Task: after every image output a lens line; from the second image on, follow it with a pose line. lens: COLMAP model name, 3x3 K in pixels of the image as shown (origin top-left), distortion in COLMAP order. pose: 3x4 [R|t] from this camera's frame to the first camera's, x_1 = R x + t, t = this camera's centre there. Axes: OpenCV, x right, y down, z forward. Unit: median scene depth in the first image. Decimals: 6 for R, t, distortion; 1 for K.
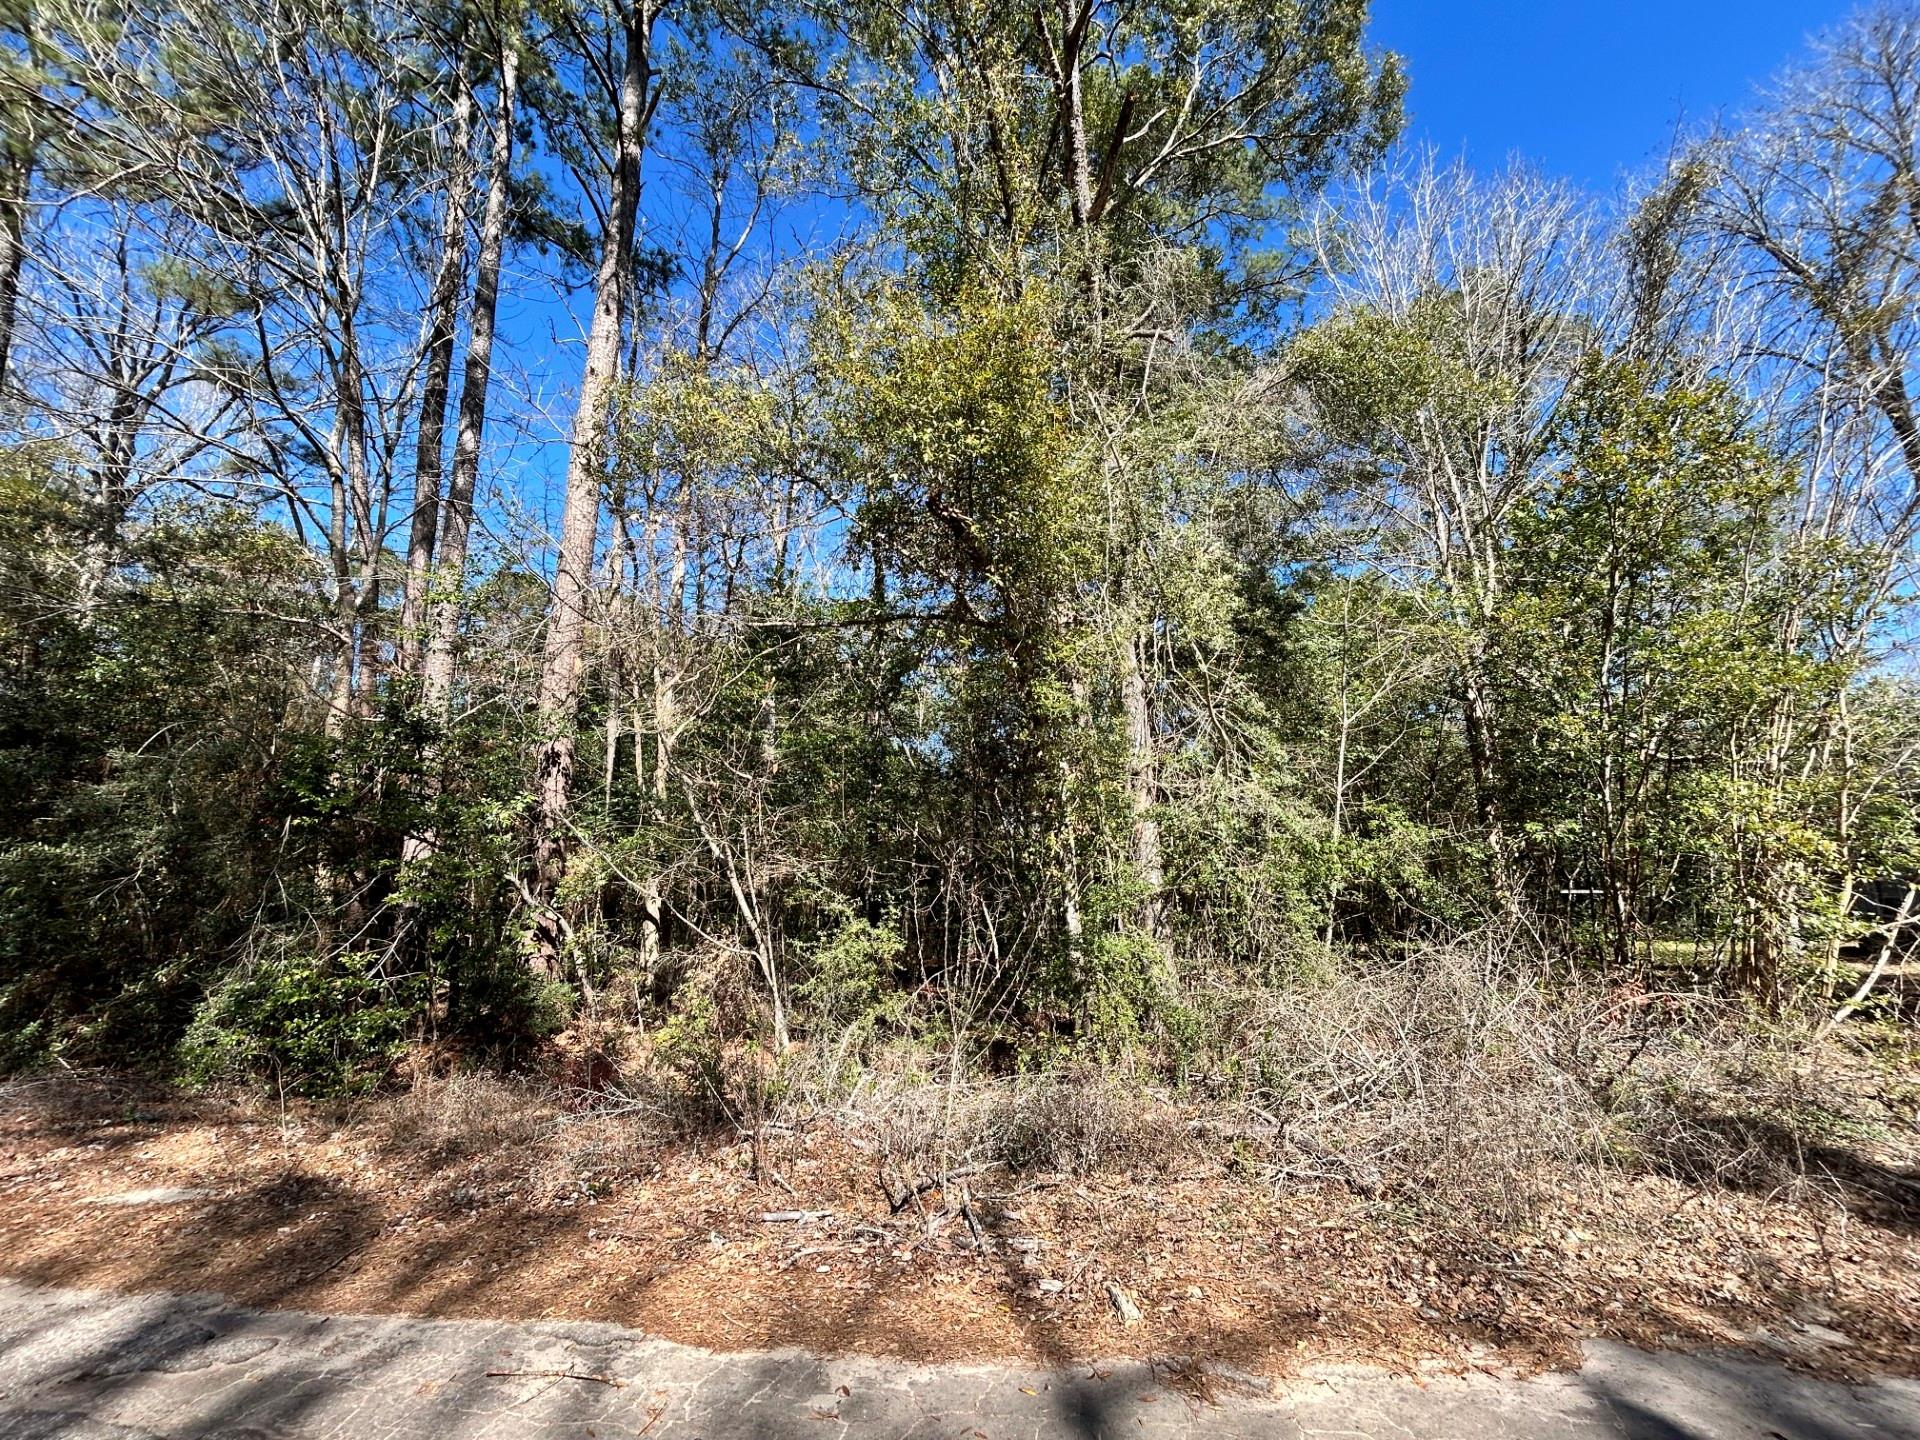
lens RADIAL K [[789.5, 0, 960.0], [0, 789.5, 720.0], [0, 0, 1]] dist [0.014077, -0.000001]
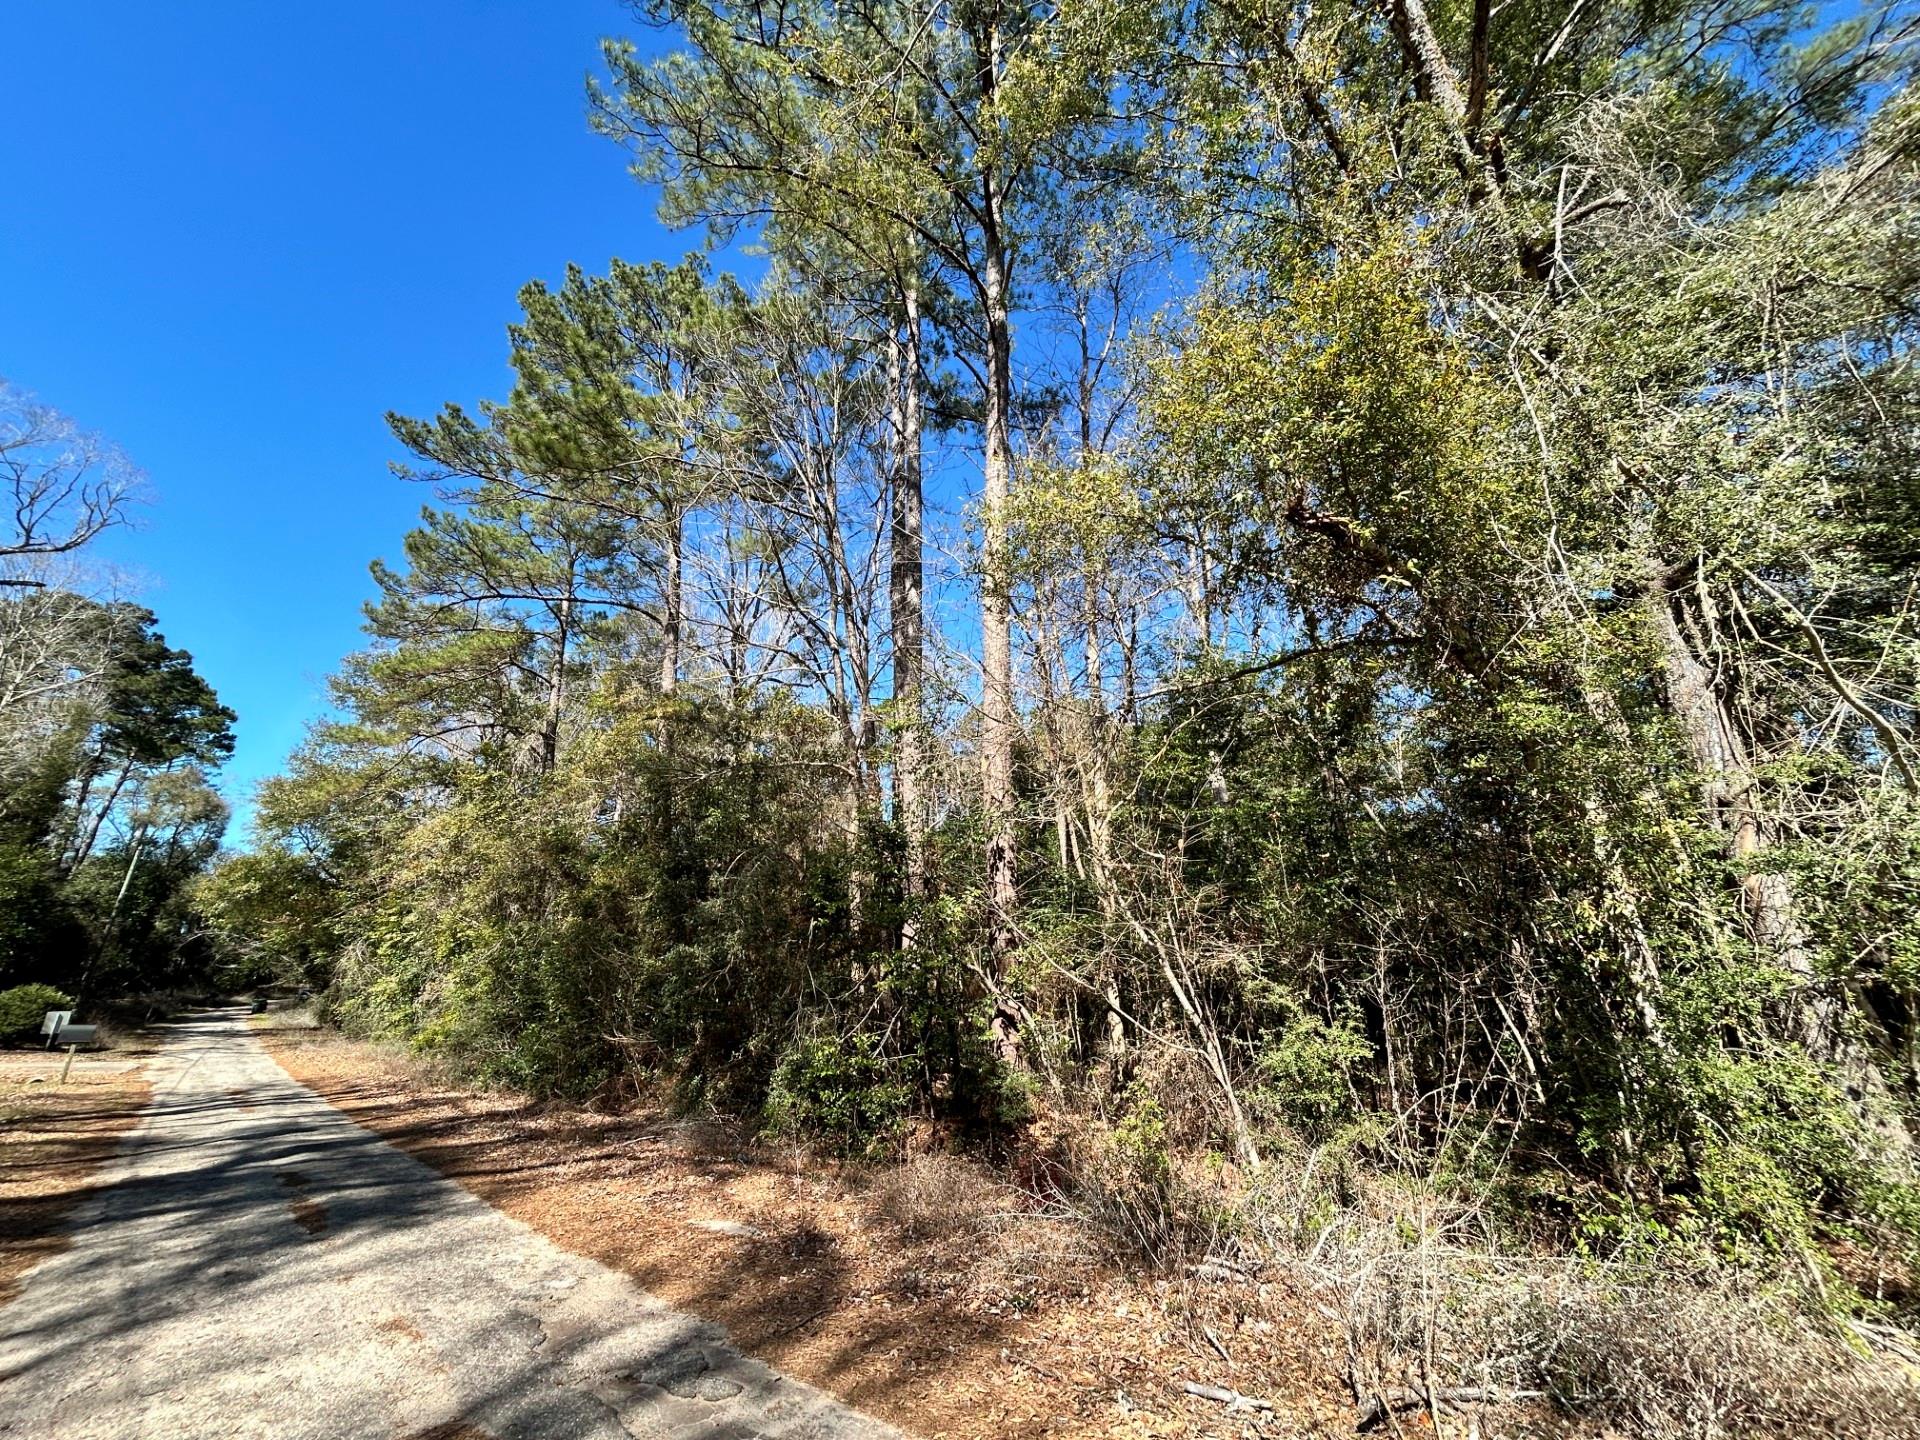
lens RADIAL K [[784.8, 0, 960.8], [0, 784.8, 722.1], [0, 0, 1]] dist [0.006885, 0.000742]
pose [[0.823048, -0.178190, -0.539297, 0.073072], [0.119689, 0.982604, -0.142001, 0.020684], [0.555218, 0.052326, 0.830057, 0.088588]]
